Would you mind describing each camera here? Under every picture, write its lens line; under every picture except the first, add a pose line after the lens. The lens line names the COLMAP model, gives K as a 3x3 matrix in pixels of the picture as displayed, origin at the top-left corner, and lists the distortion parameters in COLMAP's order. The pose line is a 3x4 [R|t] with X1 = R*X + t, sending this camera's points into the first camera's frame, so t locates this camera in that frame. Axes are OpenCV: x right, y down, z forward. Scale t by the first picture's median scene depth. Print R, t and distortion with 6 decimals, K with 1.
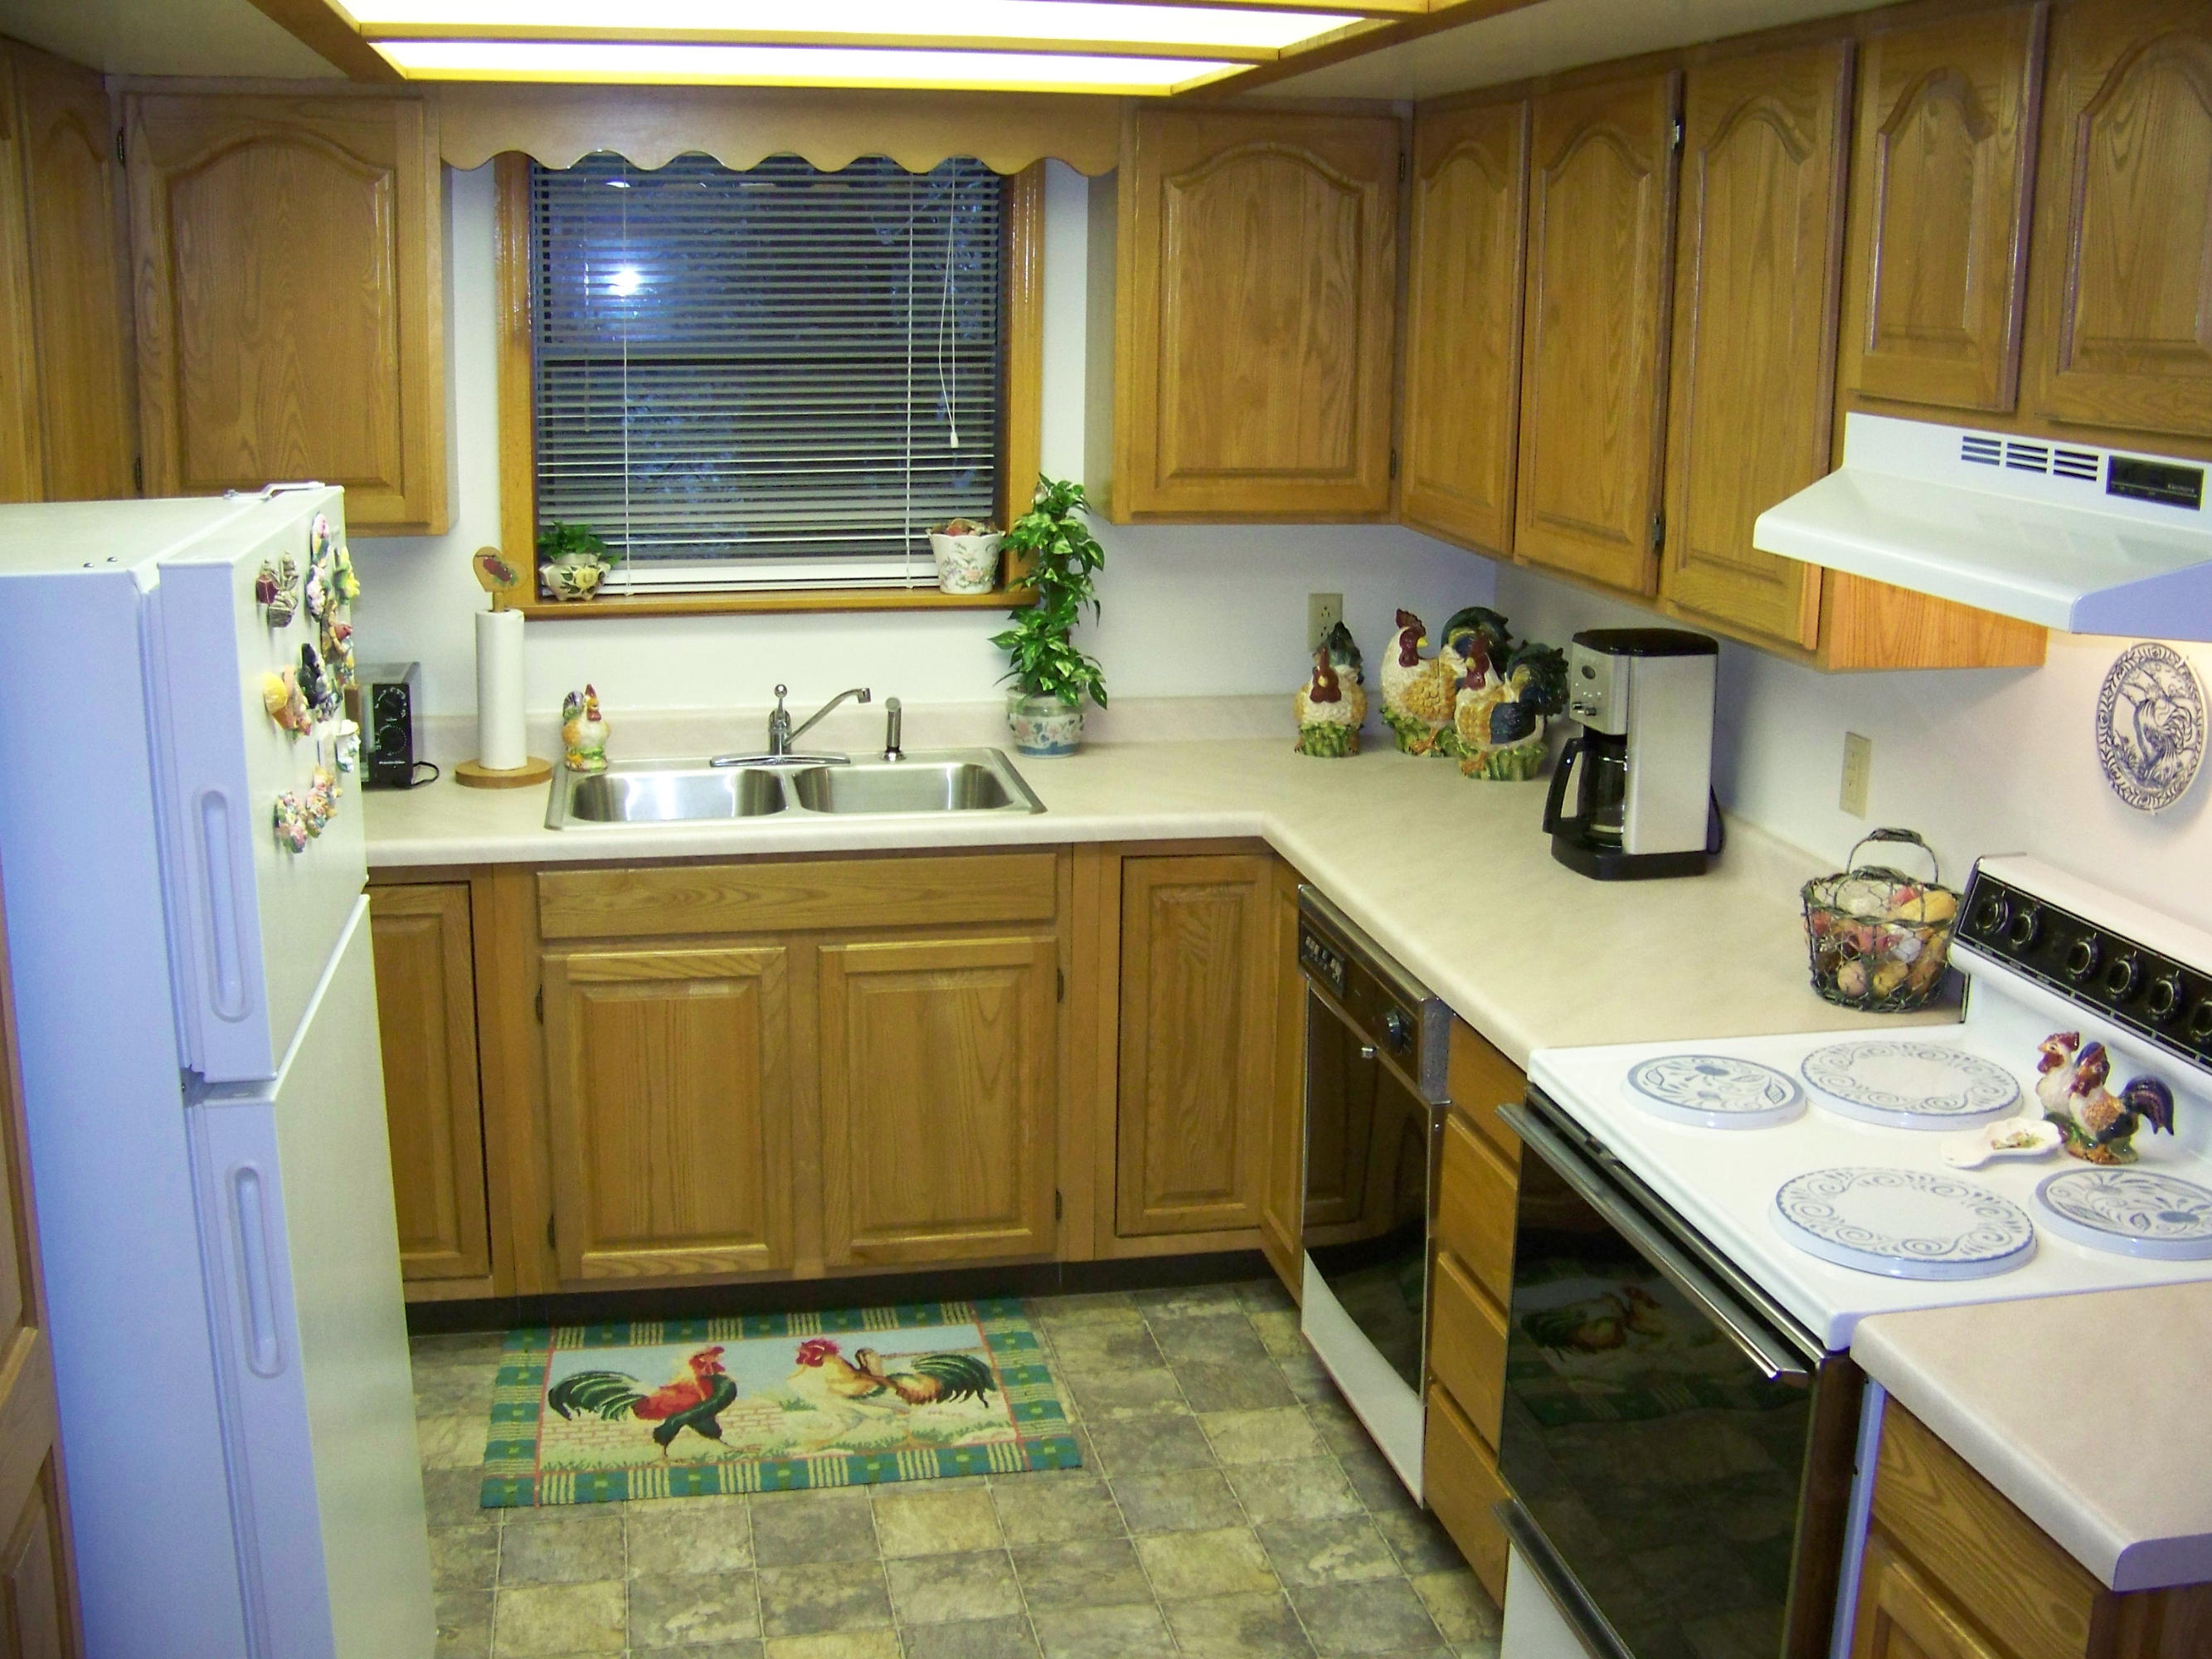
lens RADIAL K [[2316.2, 0, 1106.7], [0, 2316.2, 803.0], [0, 0, 1]] dist [-0.250159, 0.303612]
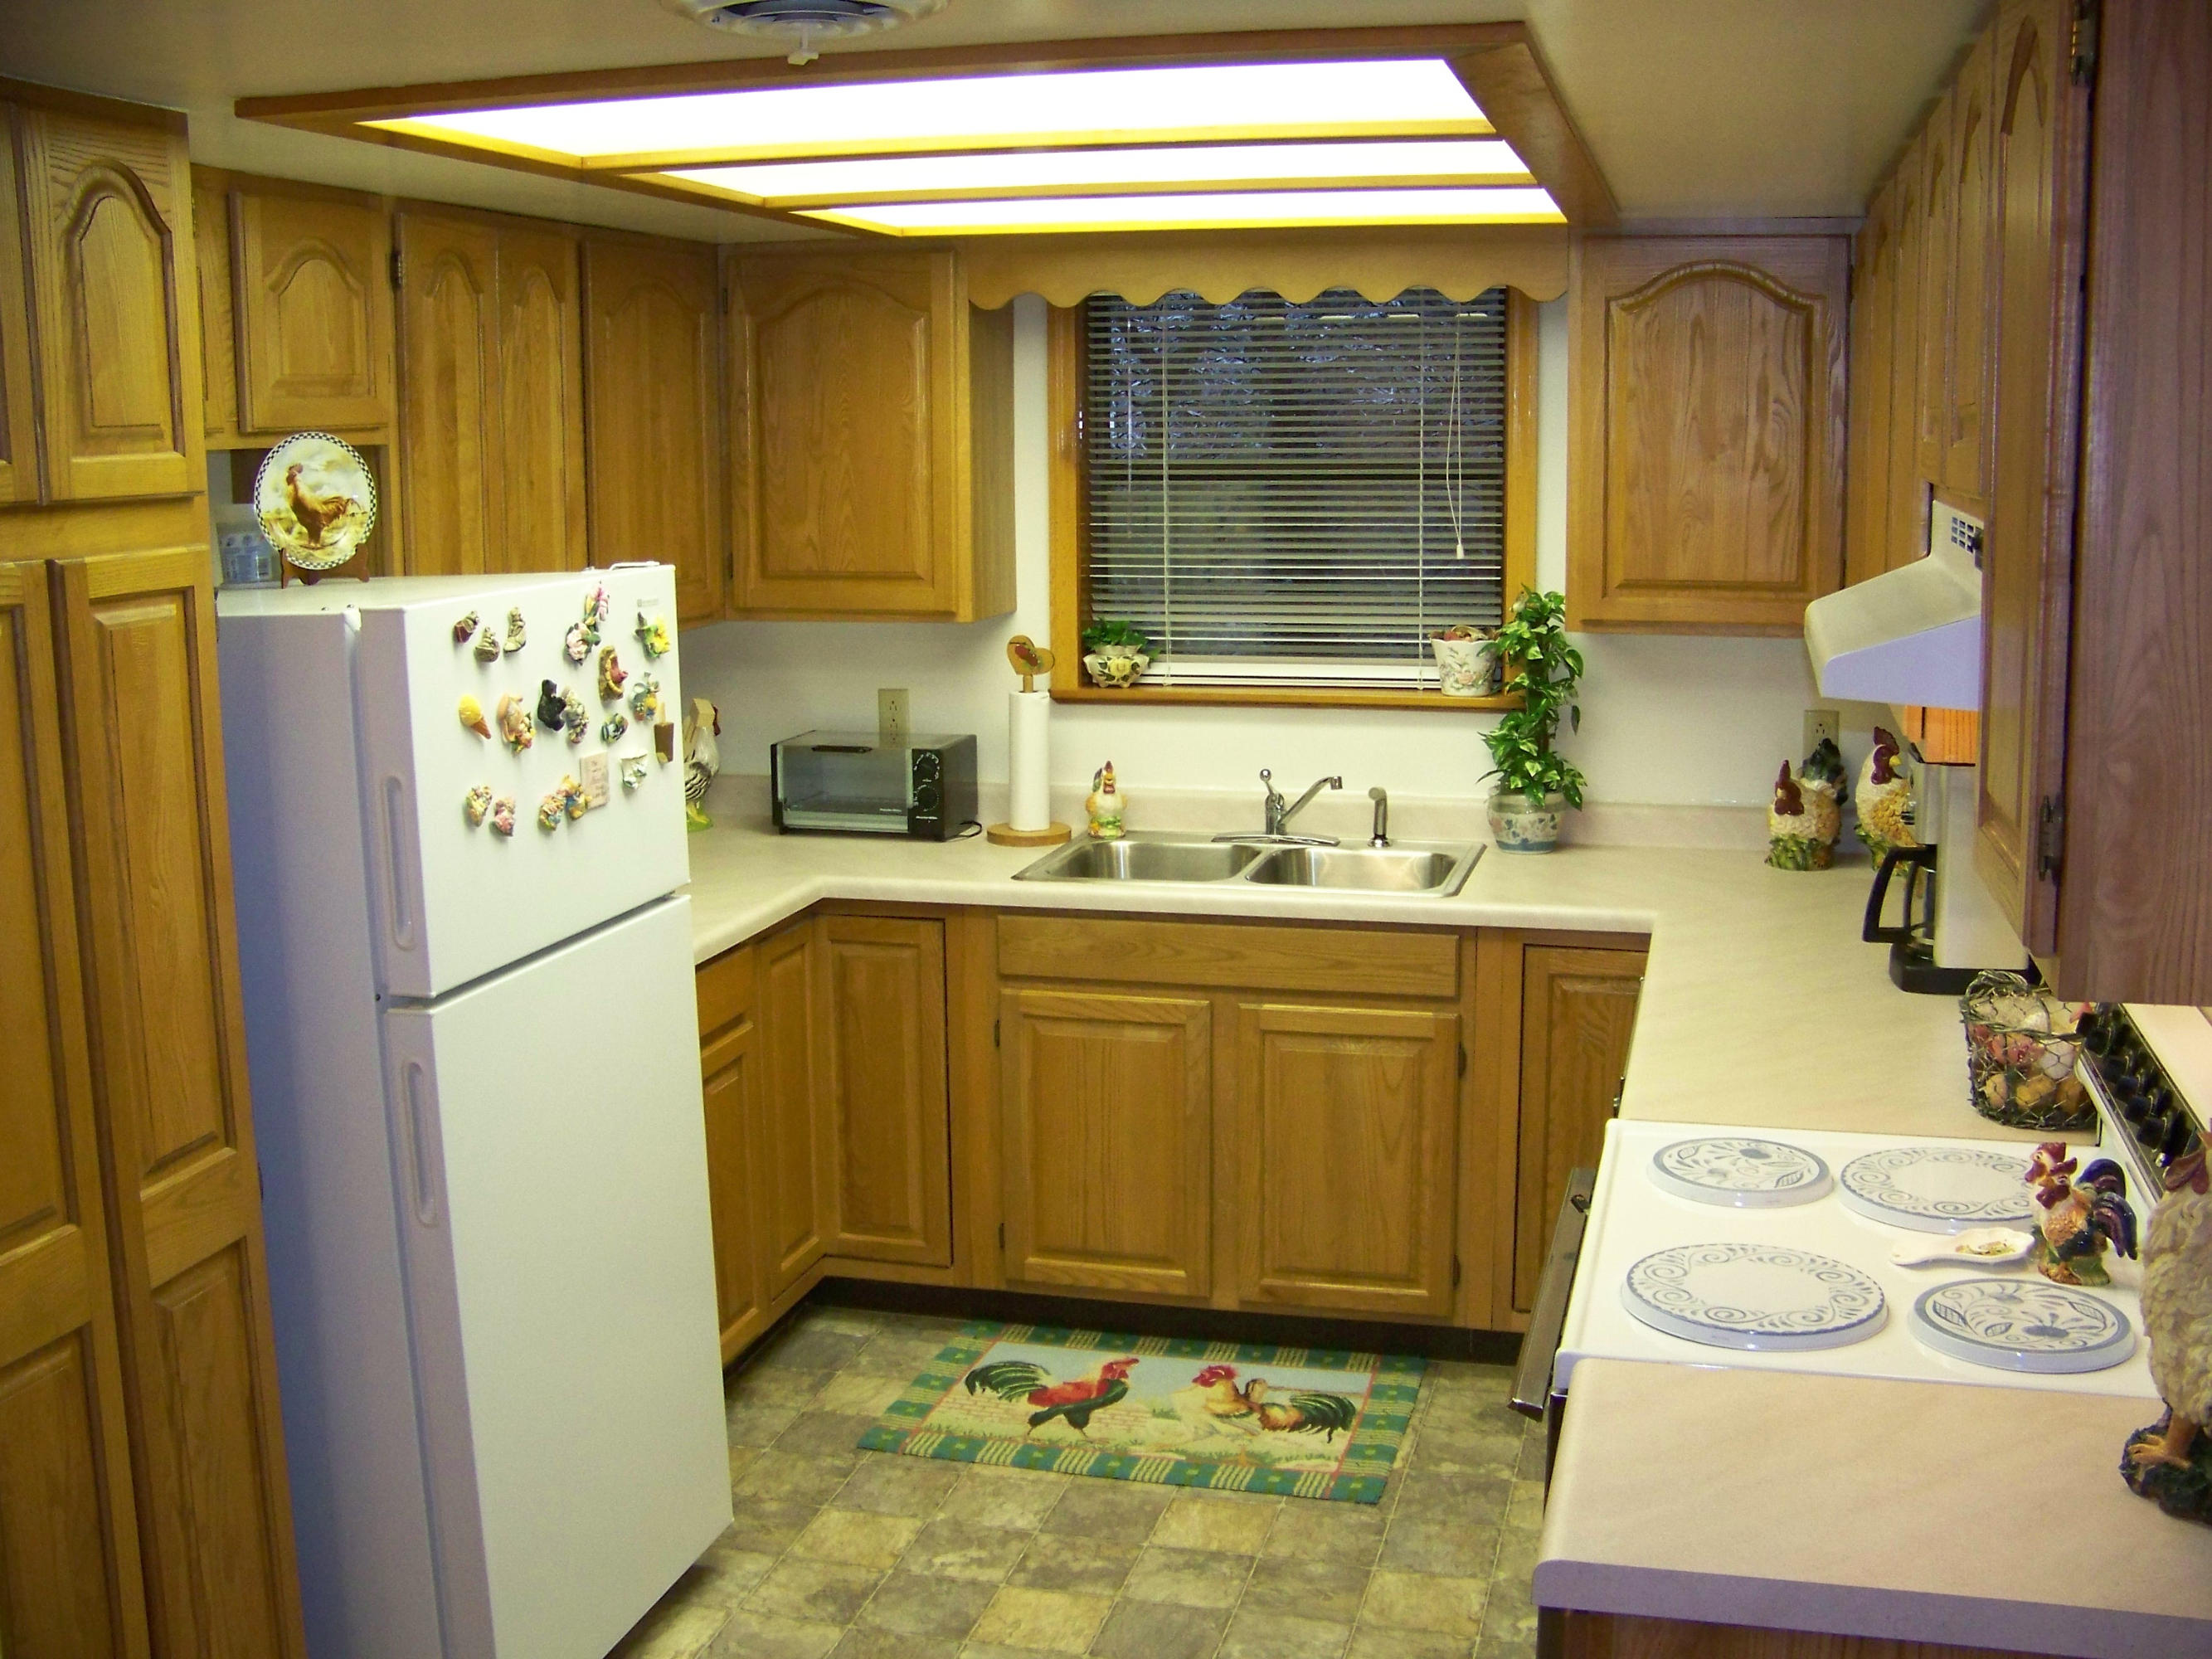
lens RADIAL K [[2320.0, 0, 1166.1], [0, 2320.0, 821.2], [0, 0, 1]] dist [-0.265785, 0.347055]
pose [[0.901555, 0.052685, -0.429445, 0.308645], [-0.076397, 0.996347, -0.038150, 0.020126], [0.425866, 0.067202, 0.902287, -0.016738]]
